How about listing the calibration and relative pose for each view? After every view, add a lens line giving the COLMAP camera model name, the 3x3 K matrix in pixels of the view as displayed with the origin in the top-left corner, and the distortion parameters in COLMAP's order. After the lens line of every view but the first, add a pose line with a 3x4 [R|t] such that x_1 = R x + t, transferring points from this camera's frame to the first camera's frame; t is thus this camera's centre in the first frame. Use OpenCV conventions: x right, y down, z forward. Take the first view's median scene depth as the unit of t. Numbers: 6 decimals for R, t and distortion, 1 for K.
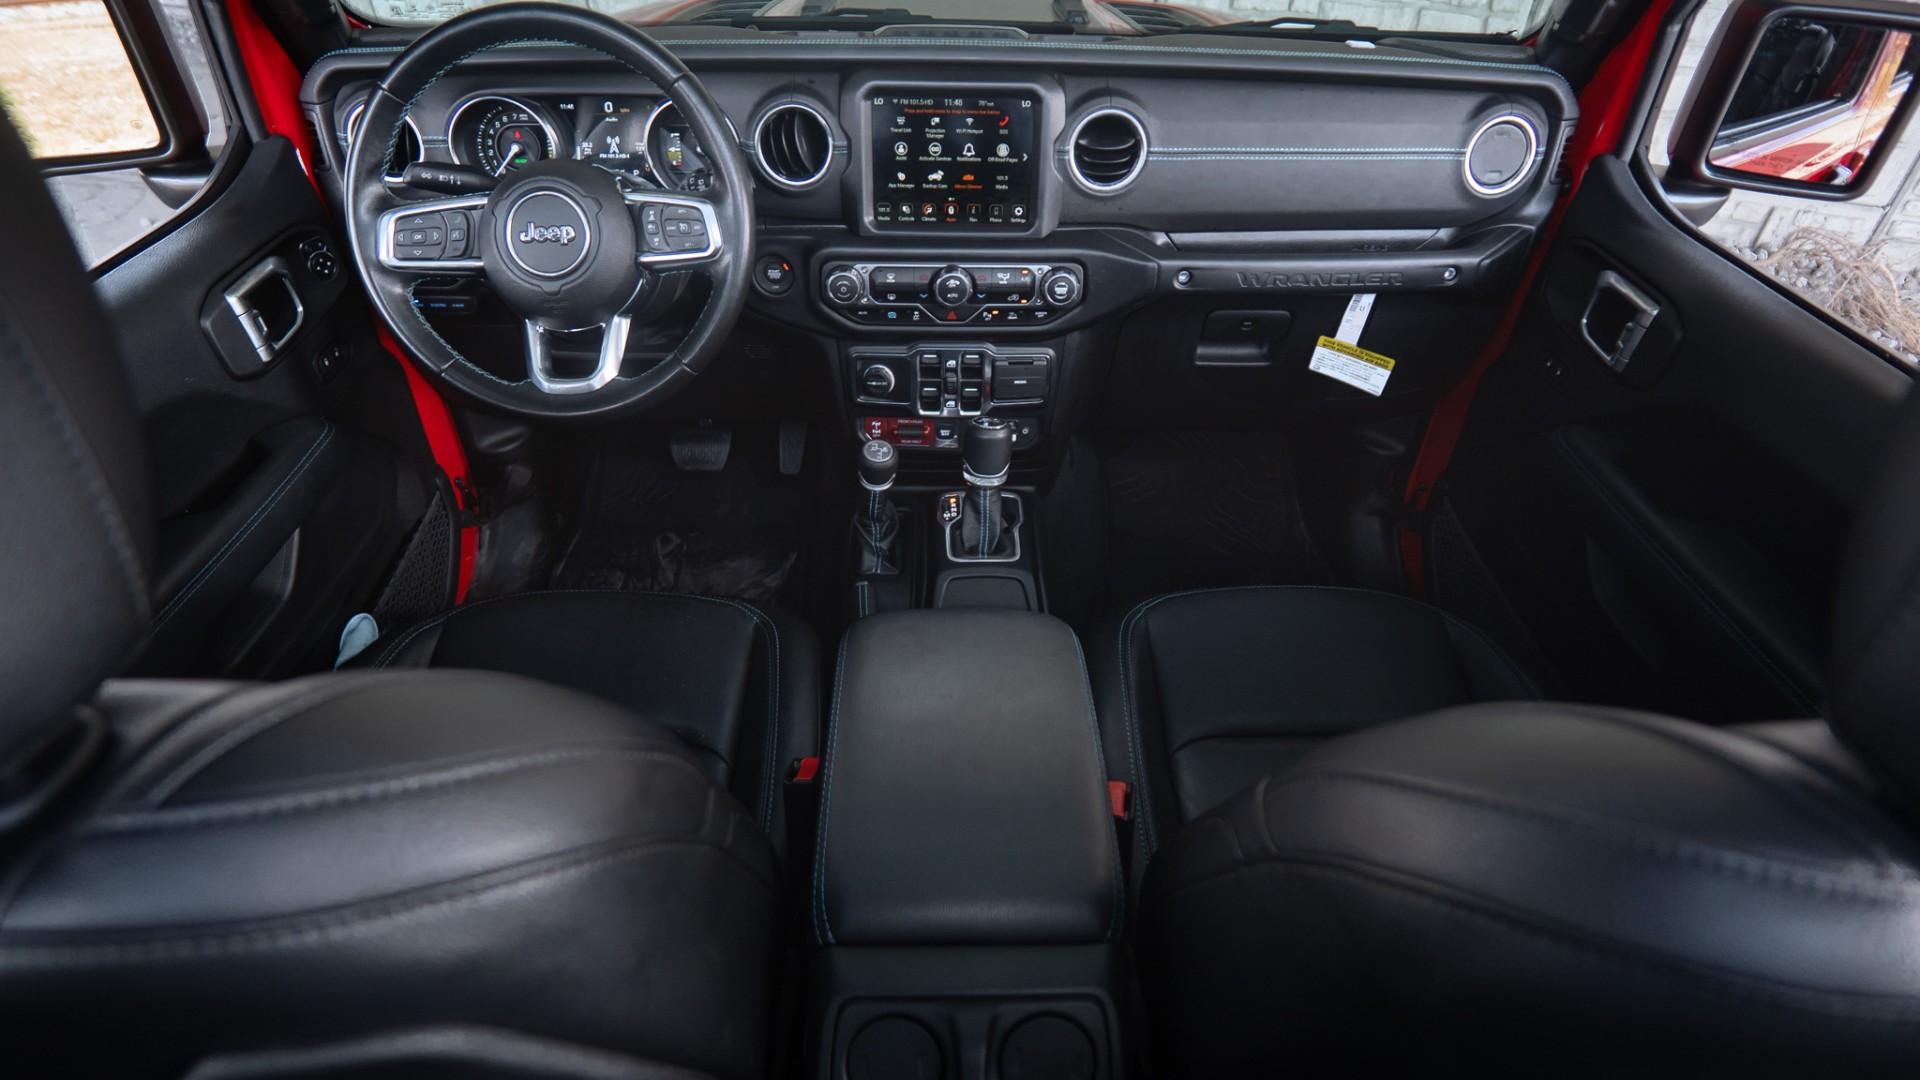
lens RADIAL K [[1023.1, 0, 960.0], [0, 1023.1, 540.0], [0, 0, 1]] dist [-0.027046, 0.008847]
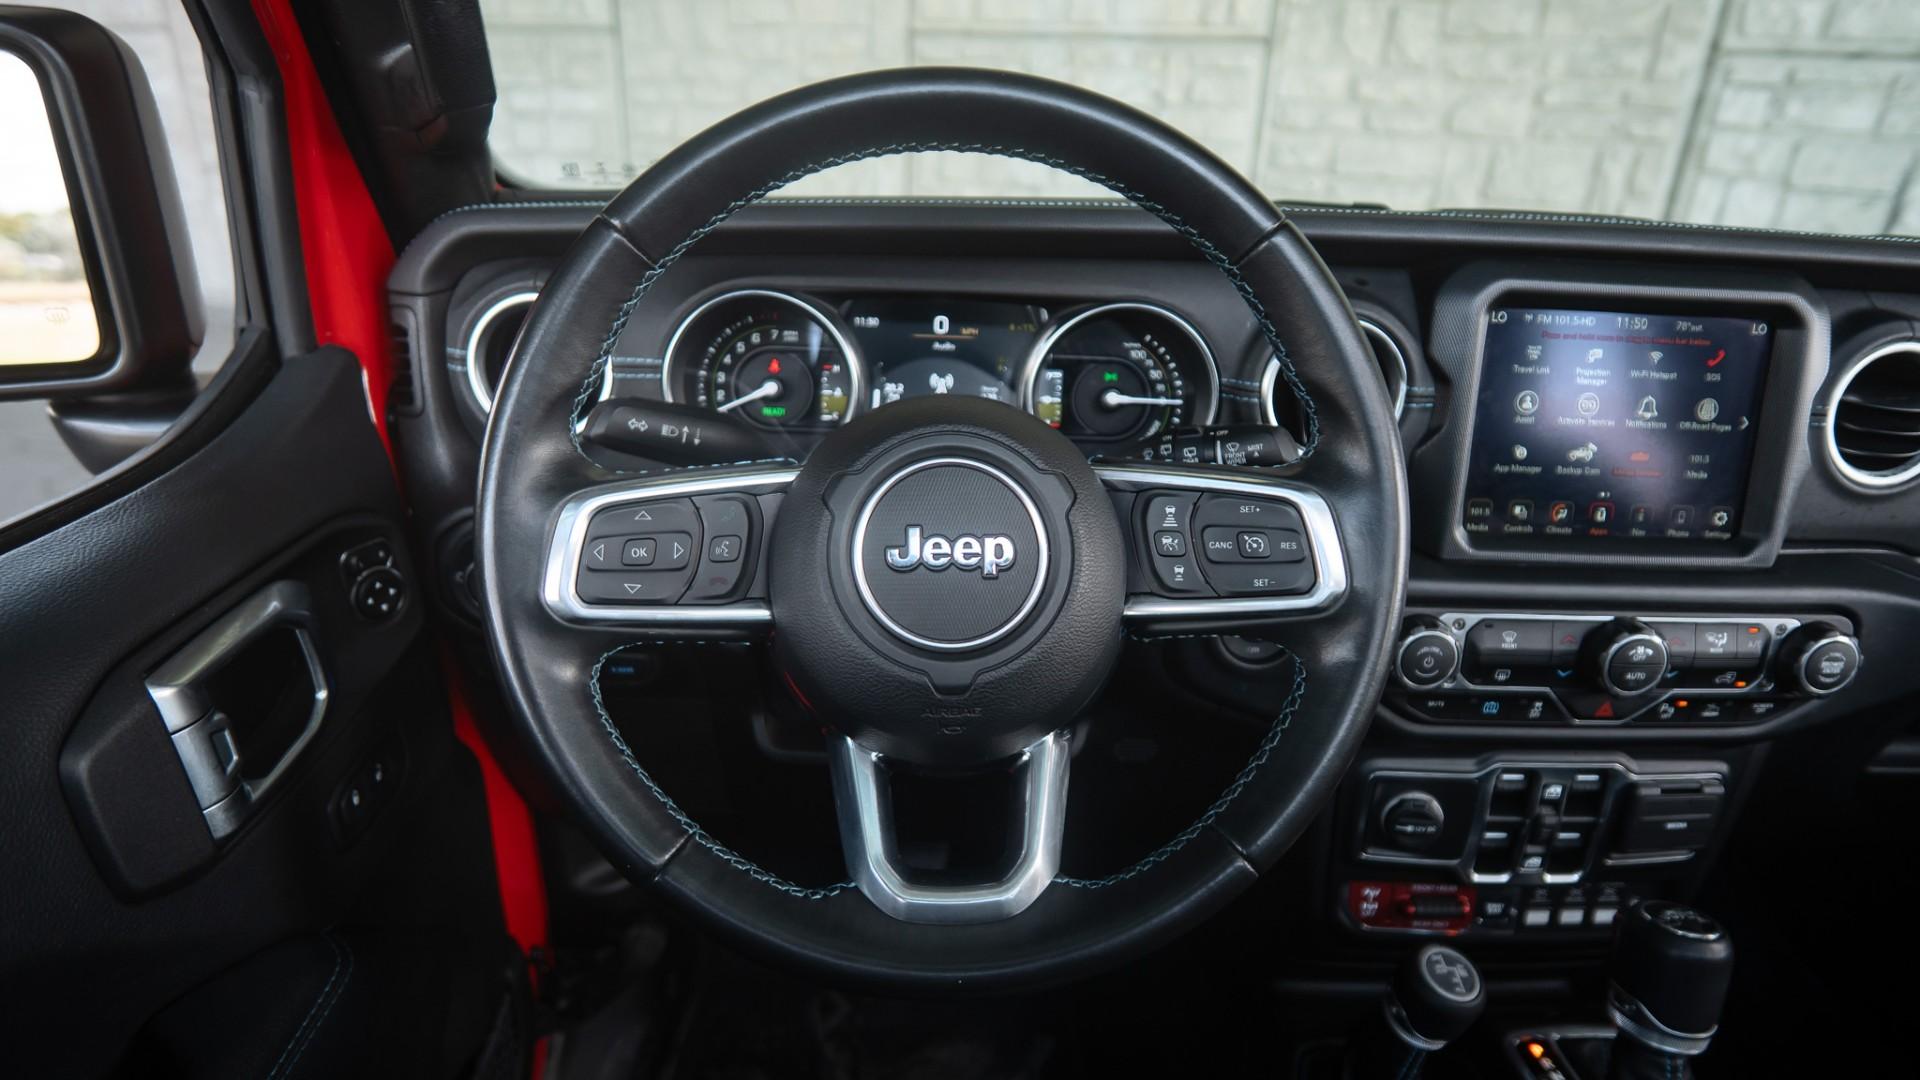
lens RADIAL K [[1023.1, 0, 960.0], [0, 1023.1, 540.0], [0, 0, 1]] dist [-0.027046, 0.008847]
pose [[0.999598, 0.016638, 0.022949, -0.364375], [-0.009691, 0.961416, -0.274927, -0.166387], [-0.026638, 0.274594, 0.961191, 0.517843]]
